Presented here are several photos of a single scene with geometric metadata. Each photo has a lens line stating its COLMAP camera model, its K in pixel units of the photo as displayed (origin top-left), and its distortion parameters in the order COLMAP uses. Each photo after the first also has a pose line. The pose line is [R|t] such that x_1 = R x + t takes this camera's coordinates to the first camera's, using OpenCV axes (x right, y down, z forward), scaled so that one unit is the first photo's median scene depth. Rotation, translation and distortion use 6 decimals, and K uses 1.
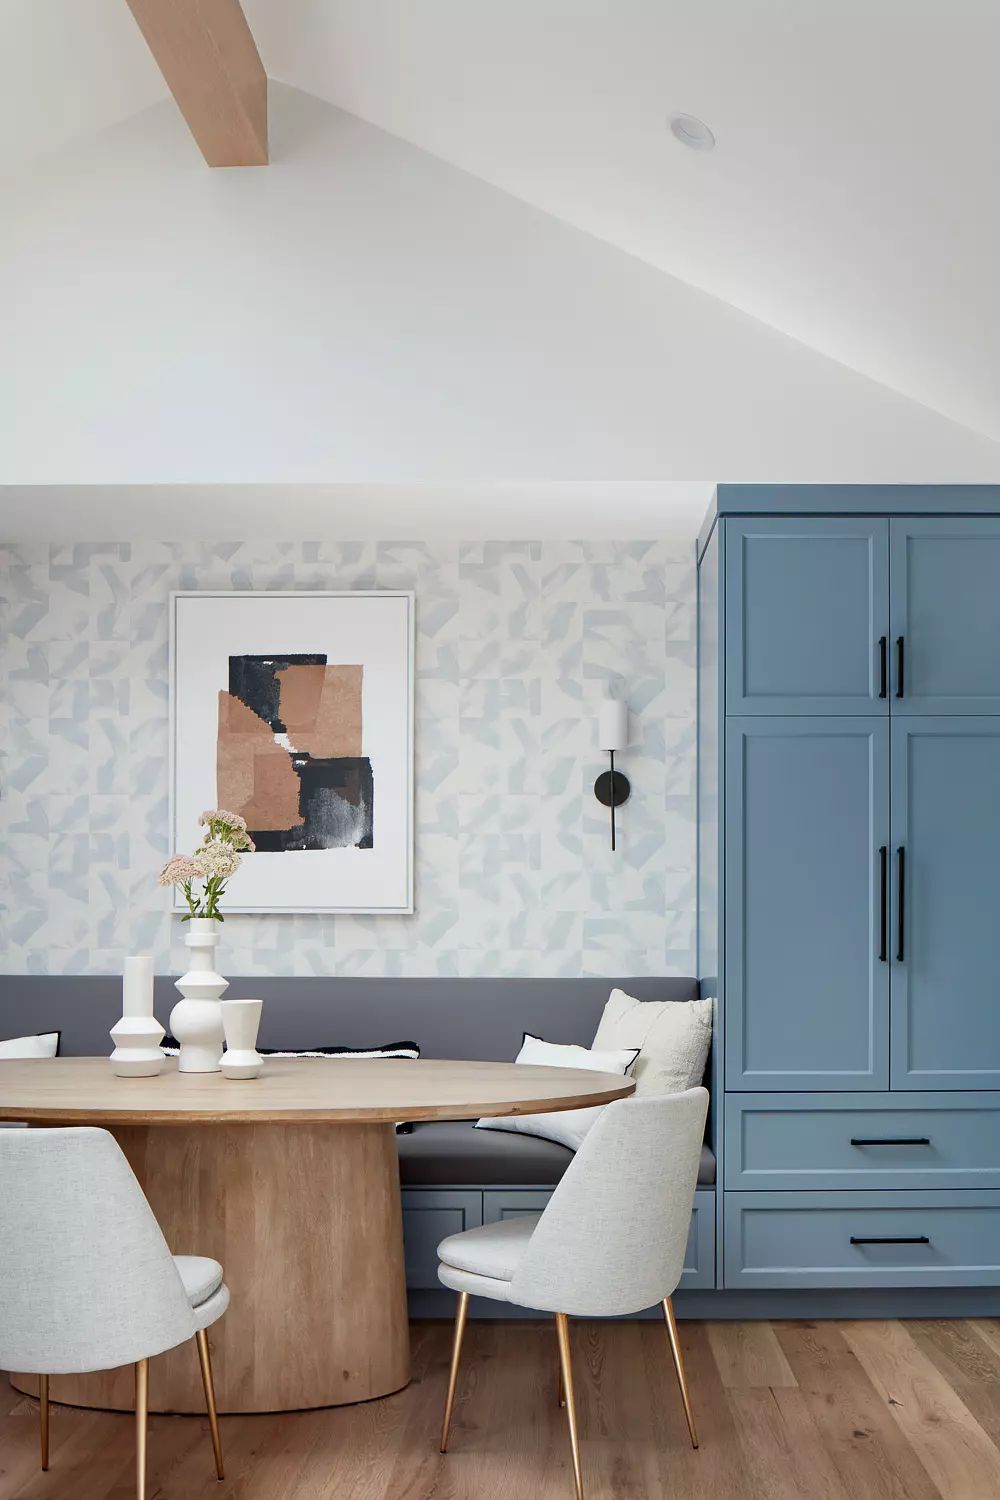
lens RADIAL K [[1444.9, 0, 546.4], [0, 1444.9, 884.8], [0, 0, 1]] dist [-0.012385, -0.005345]
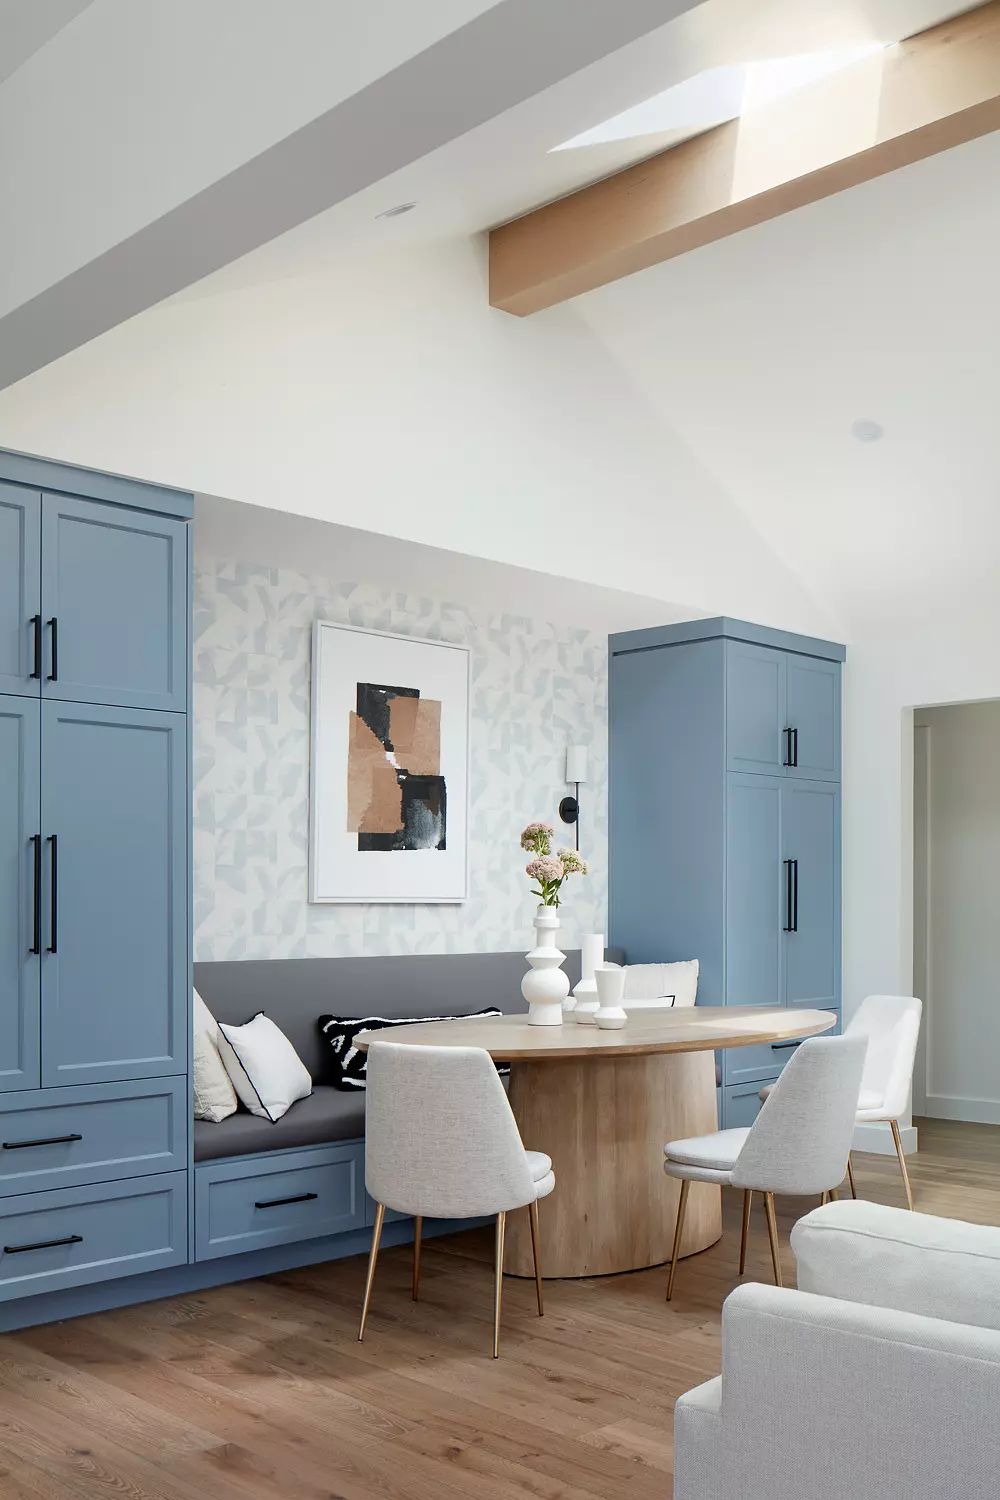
lens RADIAL K [[1444.9, 0, 546.4], [0, 1444.9, 884.8], [0, 0, 1]] dist [-0.012385, -0.005345]
pose [[0.680452, 0.005982, 0.732768, -0.962144], [-0.008441, 0.999964, -0.000324, 0.004274], [-0.732744, -0.005965, 0.680478, 0.091738]]
